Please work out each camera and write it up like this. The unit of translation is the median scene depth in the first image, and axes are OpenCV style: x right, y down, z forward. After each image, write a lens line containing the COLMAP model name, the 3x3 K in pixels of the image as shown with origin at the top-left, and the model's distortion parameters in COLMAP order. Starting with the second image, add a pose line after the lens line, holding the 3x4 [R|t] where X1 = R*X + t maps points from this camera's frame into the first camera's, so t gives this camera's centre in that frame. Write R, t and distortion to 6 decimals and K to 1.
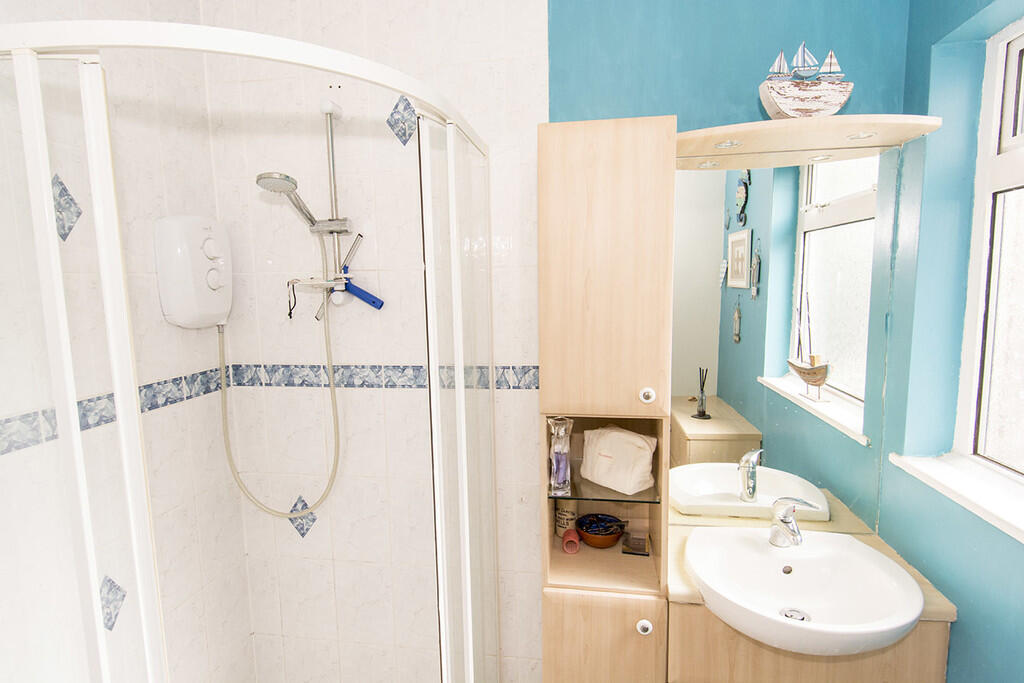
lens RADIAL K [[539.5, 0, 500.3], [0, 539.5, 337.5], [0, 0, 1]] dist [0.000137, -0.016868]
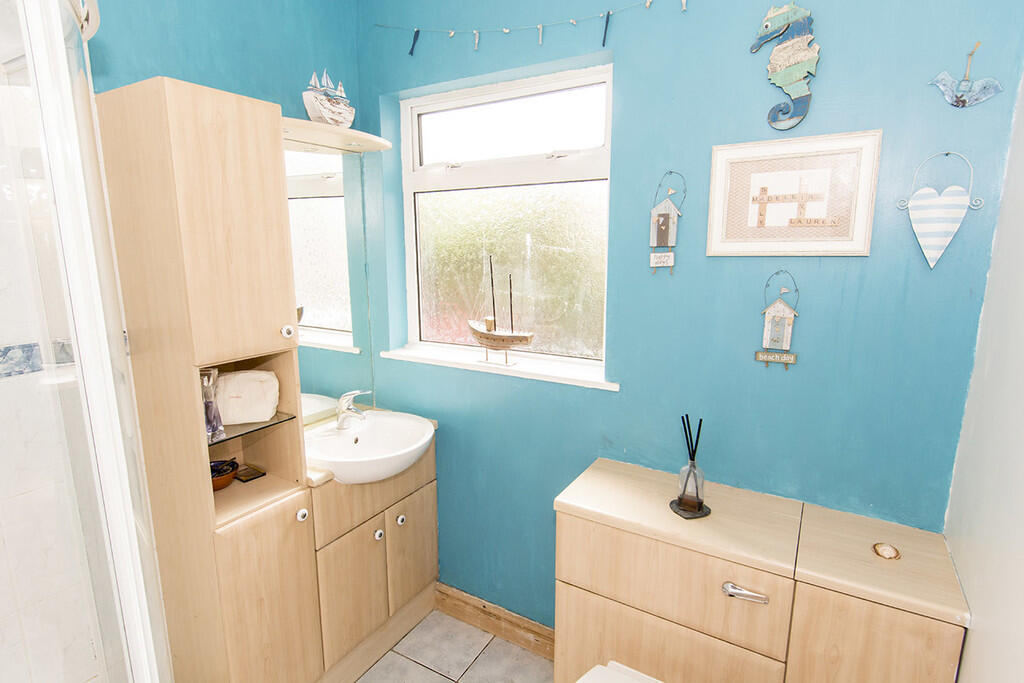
lens RADIAL K [[512.6, 0, 512.0], [0, 512.6, 341.5], [0, 0, 1]] dist [-0.038510, -0.000425]
pose [[0.365020, -0.159825, 0.917179, -0.572426], [0.091295, 0.986551, 0.135580, 0.016685], [-0.926513, 0.034244, 0.374702, 0.078024]]
